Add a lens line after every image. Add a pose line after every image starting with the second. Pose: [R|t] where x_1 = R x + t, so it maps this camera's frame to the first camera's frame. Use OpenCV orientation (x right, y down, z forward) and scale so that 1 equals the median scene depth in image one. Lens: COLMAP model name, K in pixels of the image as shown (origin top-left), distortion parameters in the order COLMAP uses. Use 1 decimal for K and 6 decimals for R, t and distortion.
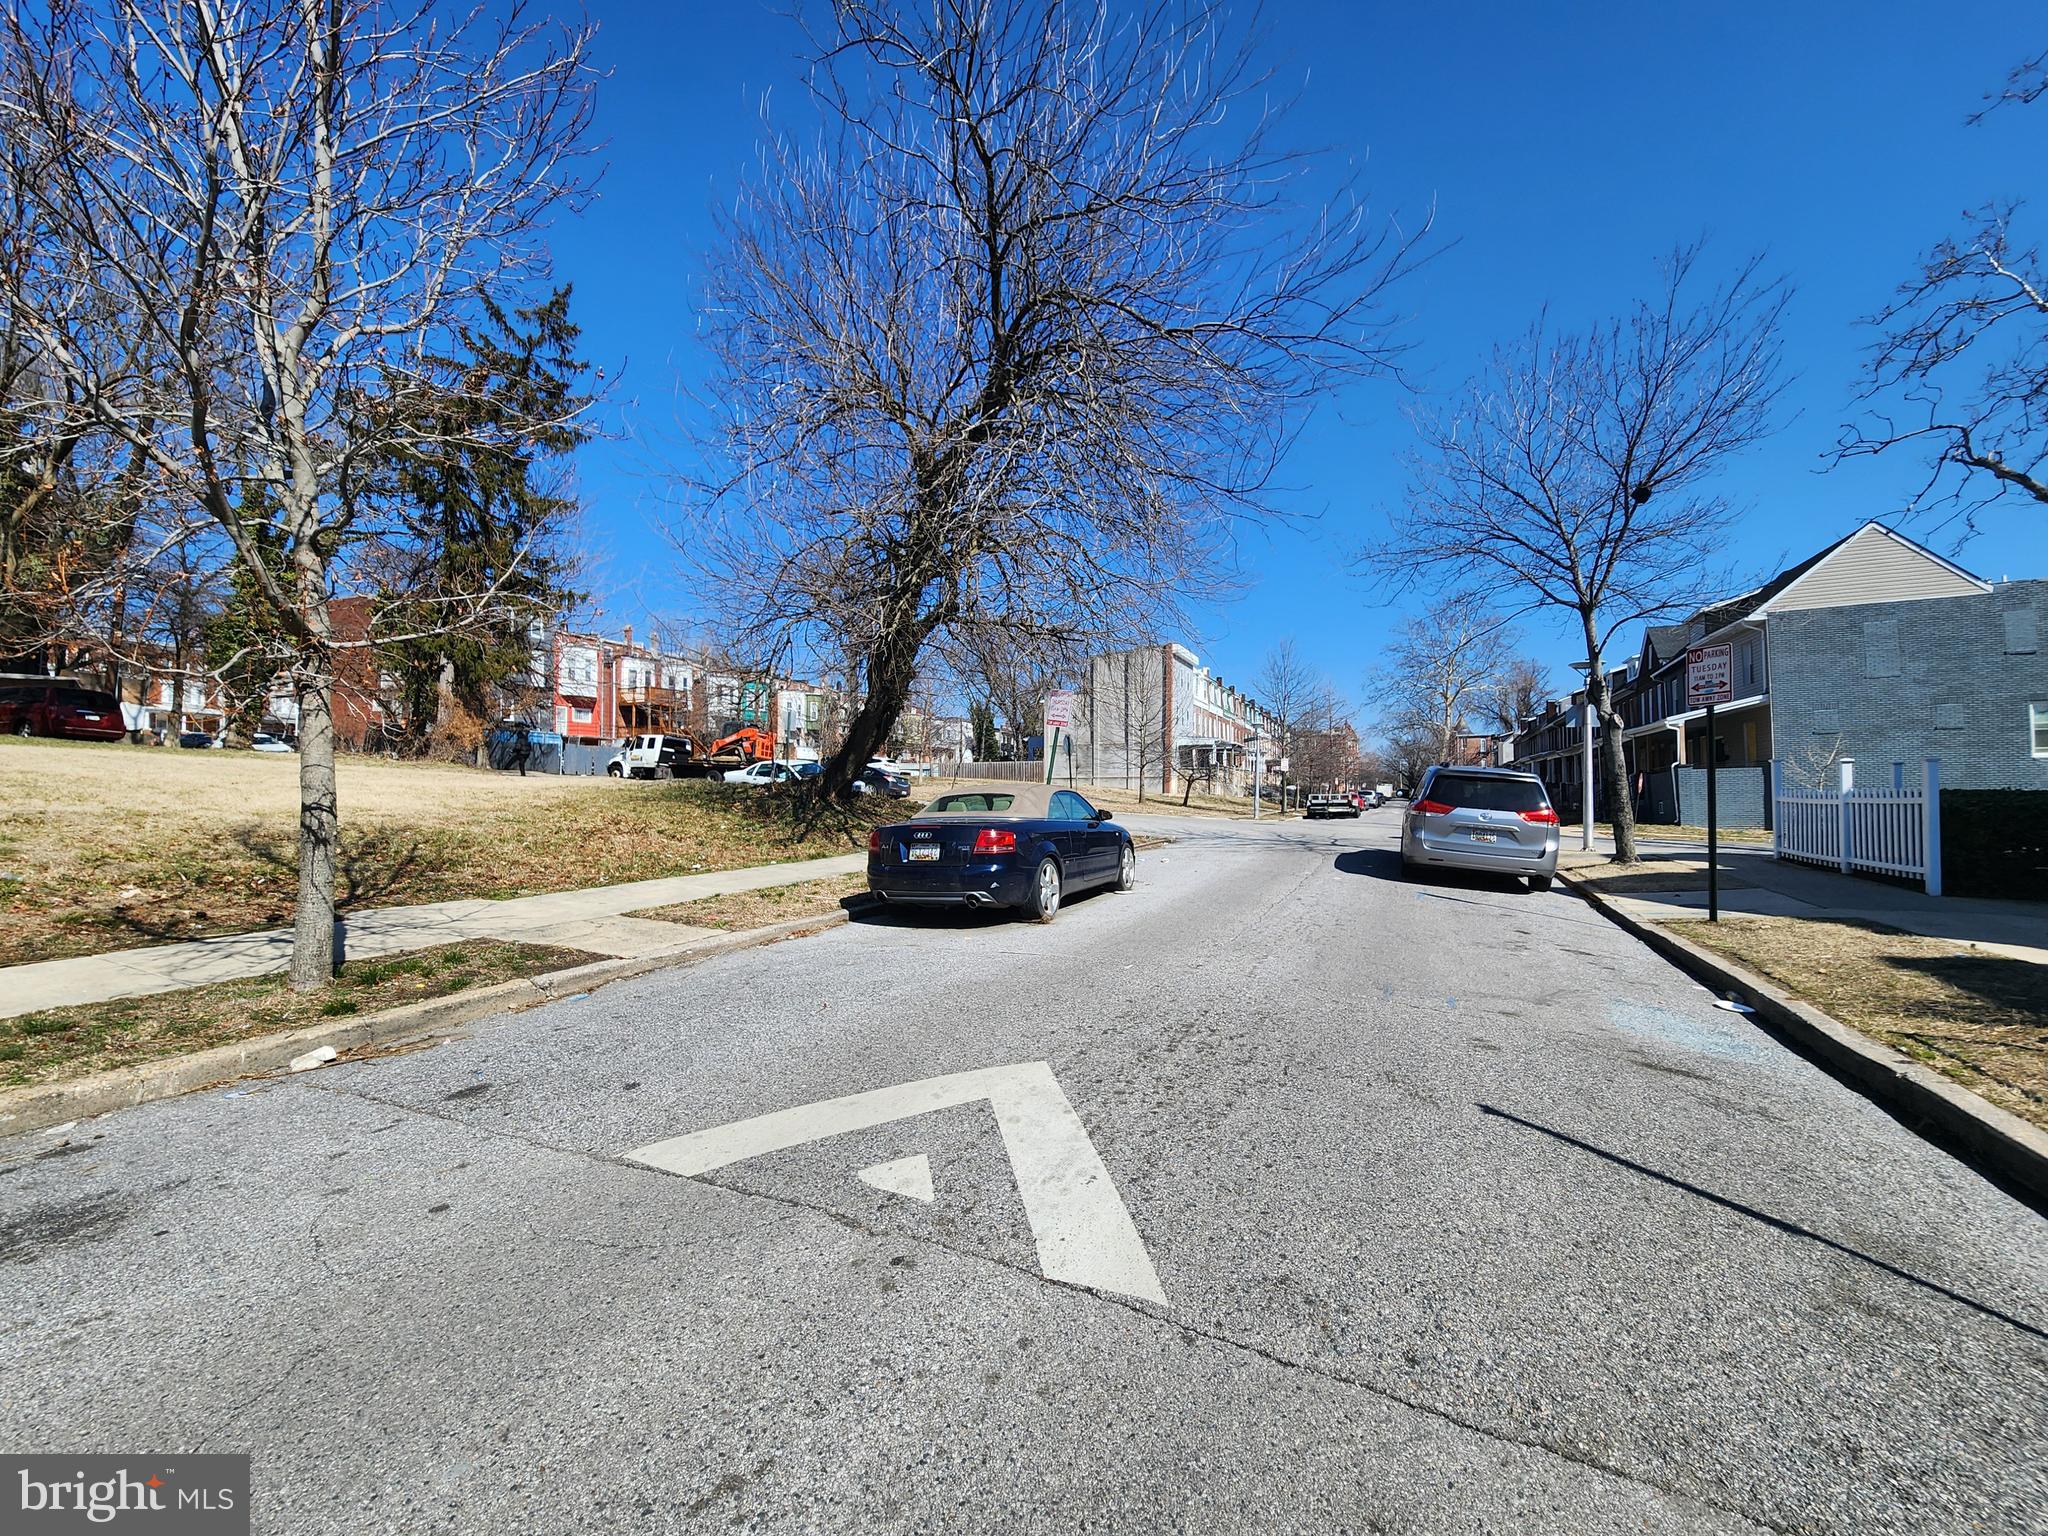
lens RADIAL K [[838.7, 0, 1033.9], [0, 838.7, 777.7], [0, 0, 1]] dist [-0.005417, 0.002444]
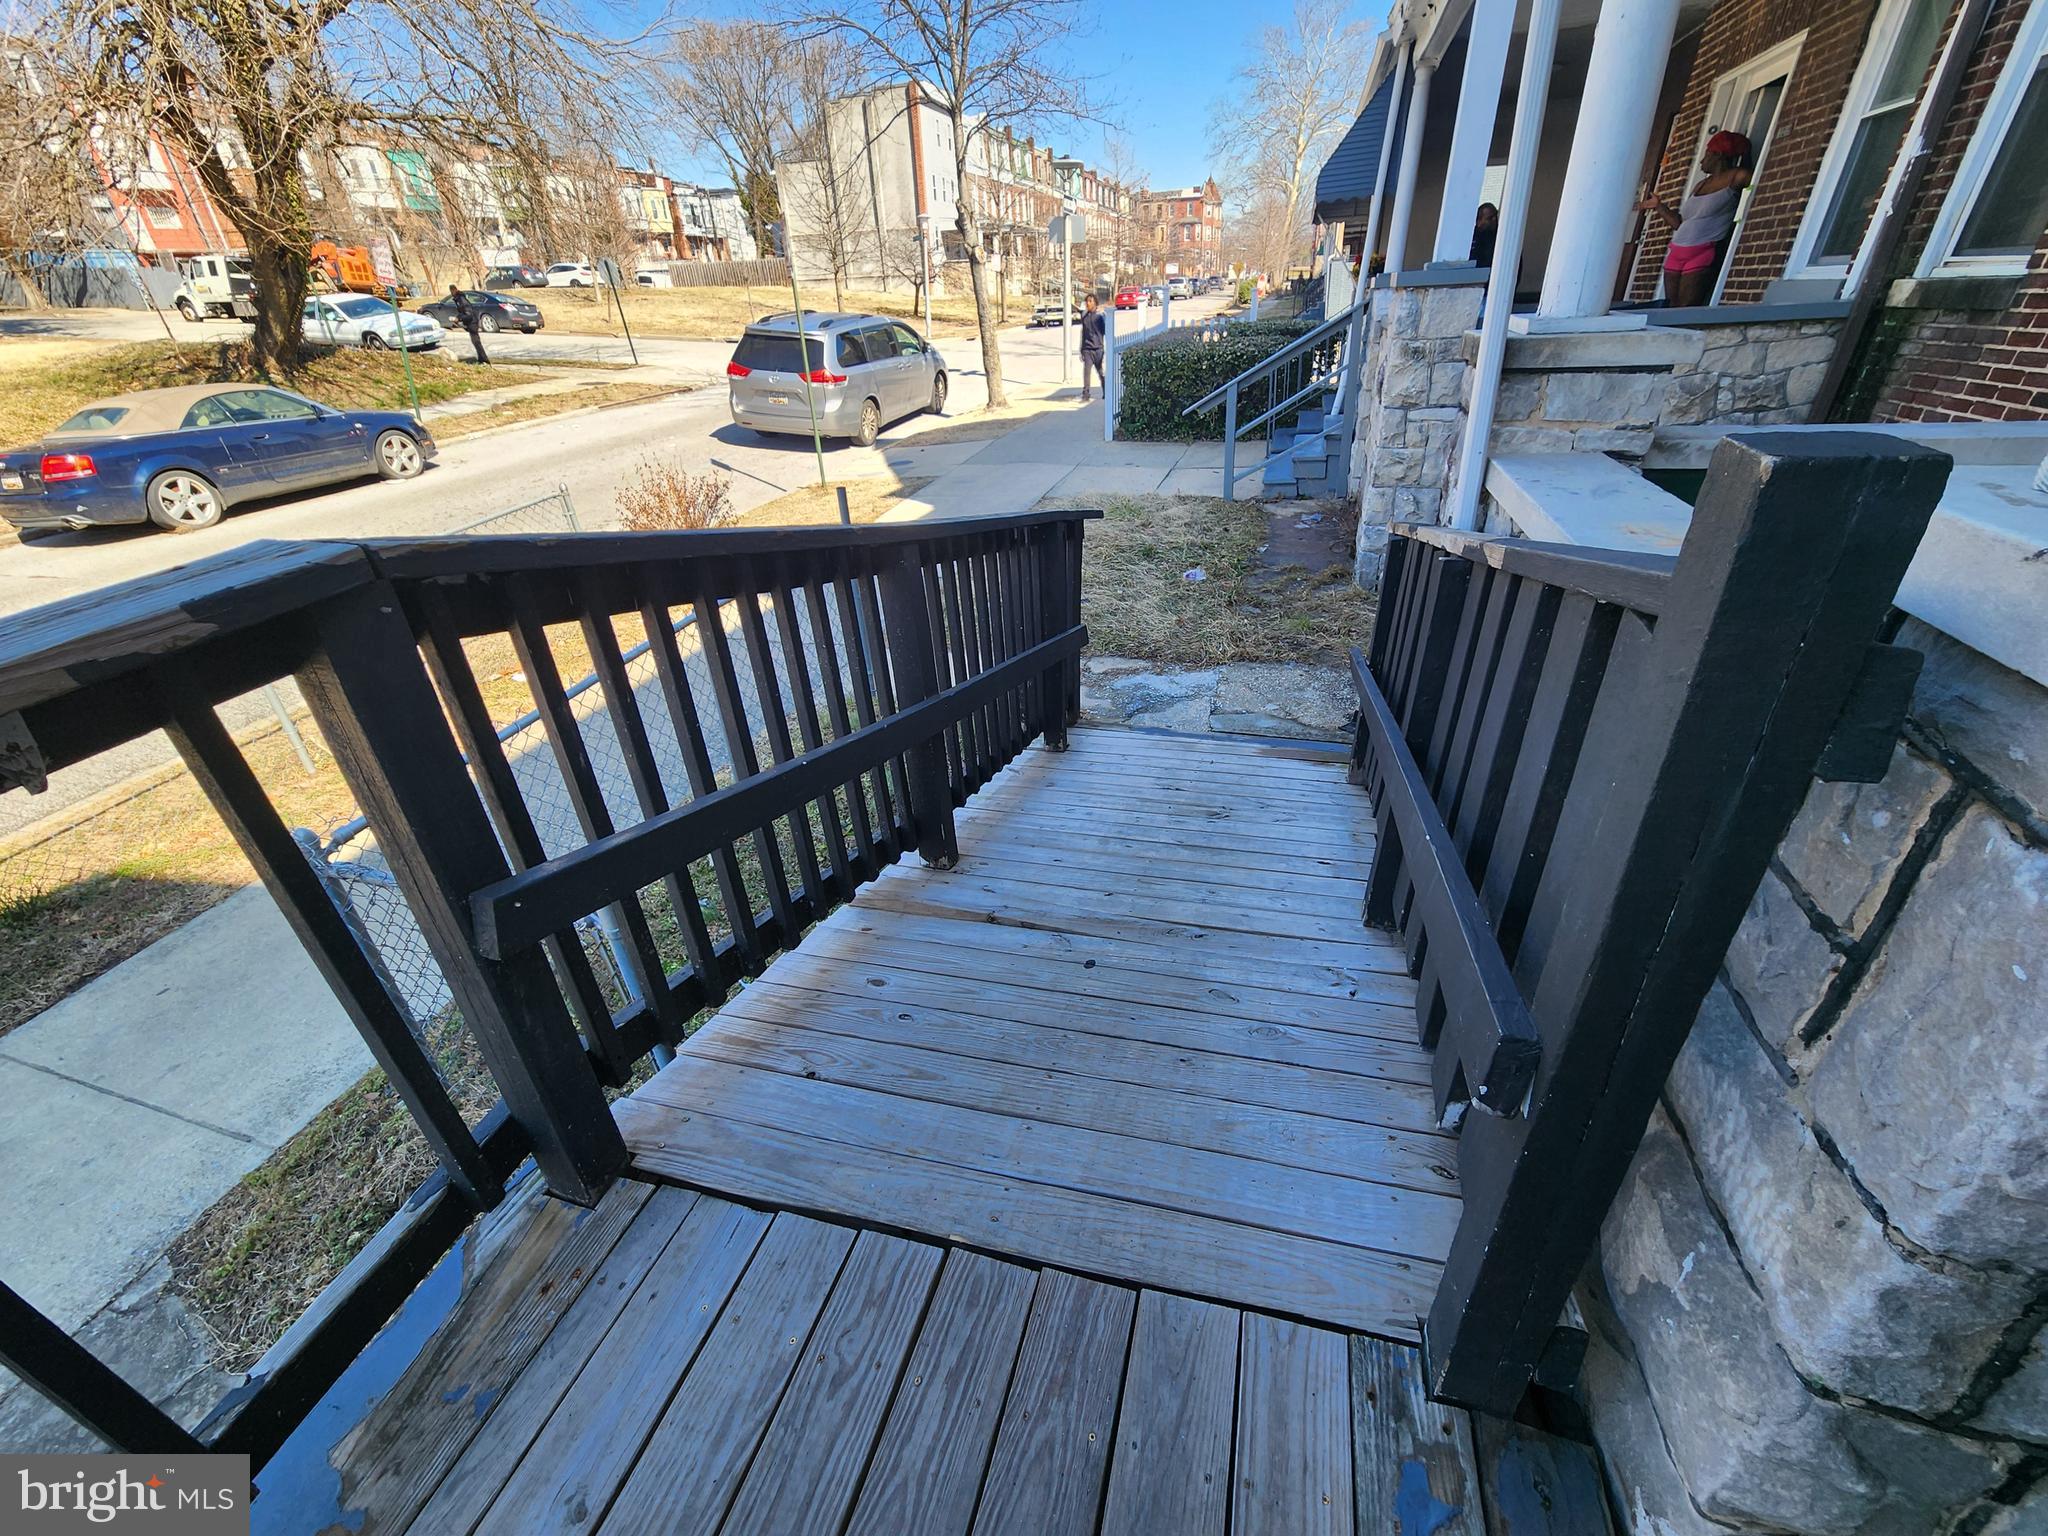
lens RADIAL K [[838.7, 0, 1045.6], [0, 838.7, 776.2], [0, 0, 1]] dist [-0.005417, 0.002444]
pose [[0.992413, -0.092165, 0.081378, 0.250961], [0.034998, 0.846258, 0.531623, -0.026773], [-0.117864, -0.524741, 0.843063, -0.064492]]
